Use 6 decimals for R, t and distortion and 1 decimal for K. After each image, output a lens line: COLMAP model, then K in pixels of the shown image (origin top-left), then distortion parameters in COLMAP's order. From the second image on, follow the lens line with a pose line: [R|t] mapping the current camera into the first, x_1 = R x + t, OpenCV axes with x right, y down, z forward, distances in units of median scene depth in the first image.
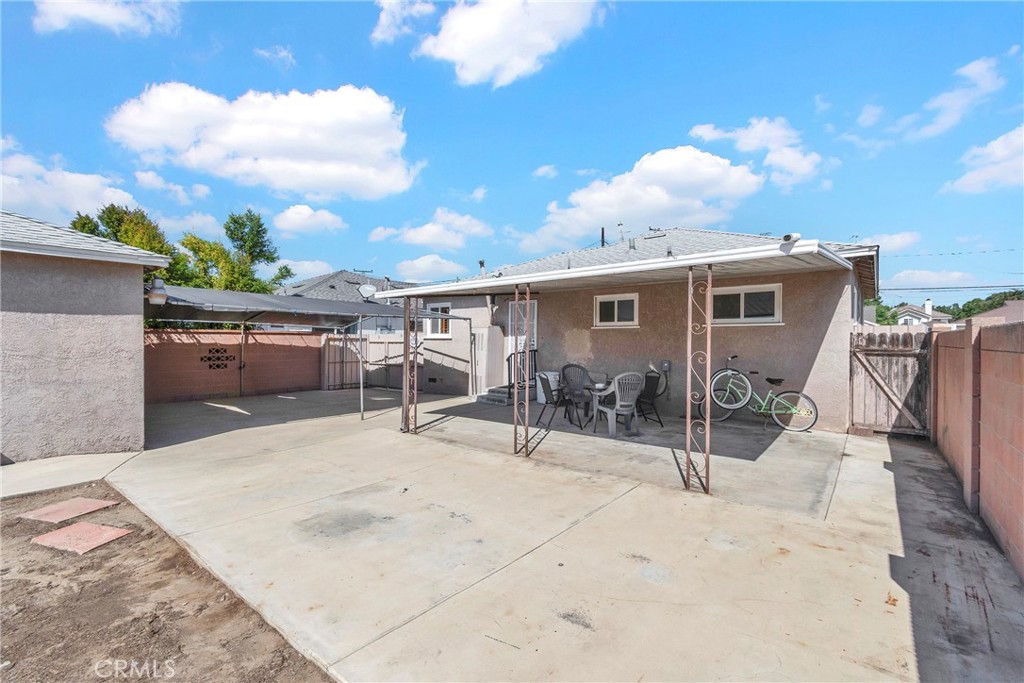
lens RADIAL K [[452.6, 0, 515.0], [0, 452.6, 342.8], [0, 0, 1]] dist [0.000033, -0.000036]
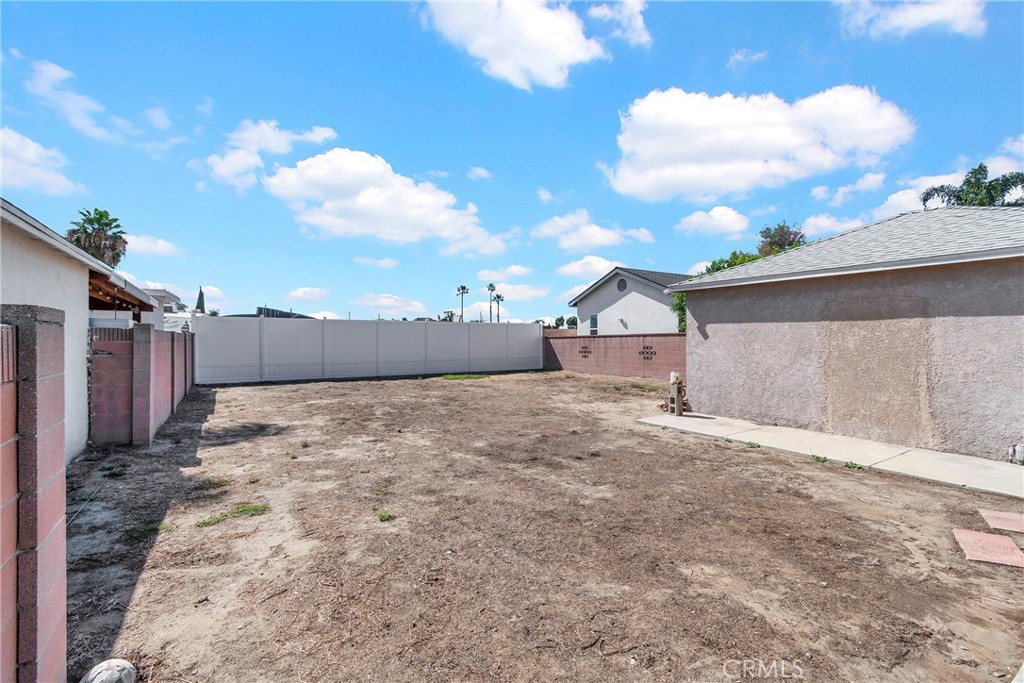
lens RADIAL K [[451.1, 0, 514.1], [0, 451.1, 338.9], [0, 0, 1]] dist [0.000687, 0.000151]
pose [[-0.317564, 0.002805, -0.948233, 0.176325], [-0.002780, 0.999989, 0.003890, -0.014641], [0.948233, 0.003872, -0.317553, 0.197990]]
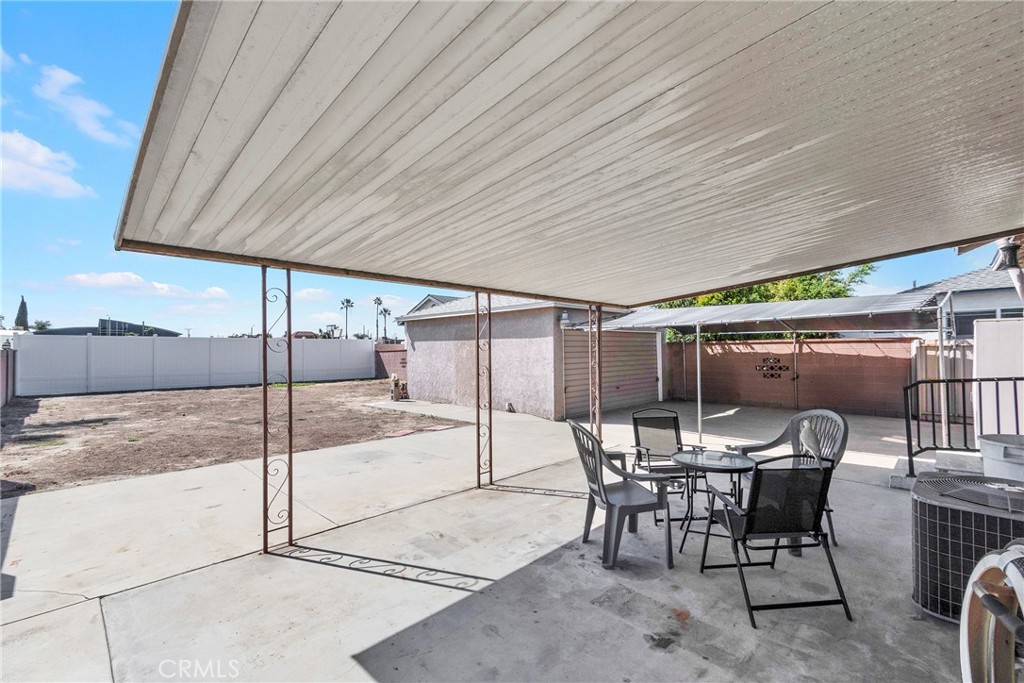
lens RADIAL K [[452.6, 0, 515.0], [0, 452.6, 342.8], [0, 0, 1]] dist [0.000033, -0.000036]
pose [[-0.101923, -0.016531, -0.994655, 0.867985], [0.004584, 0.999844, -0.017087, -0.015088], [0.994782, -0.006301, -0.101831, 1.118058]]
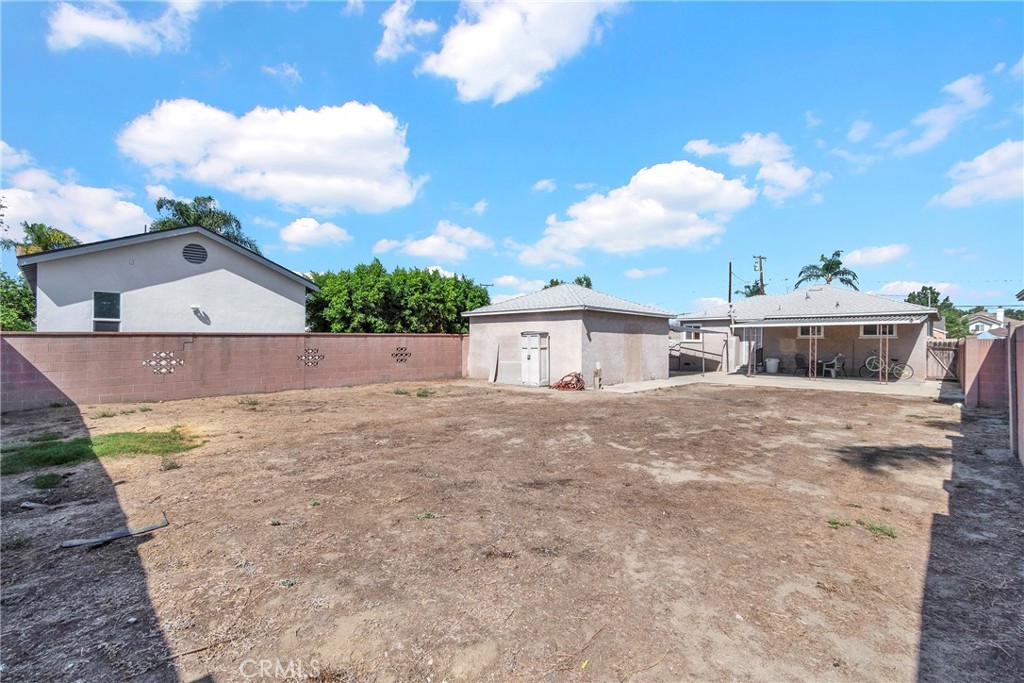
lens RADIAL K [[452.6, 0, 515.0], [0, 452.6, 342.8], [0, 0, 1]] dist [0.000033, -0.000036]
pose [[0.995642, 0.006284, -0.093051, -1.685110], [-0.006592, 0.999974, -0.003008, 0.009960], [0.093030, 0.003608, 0.995657, -2.221139]]
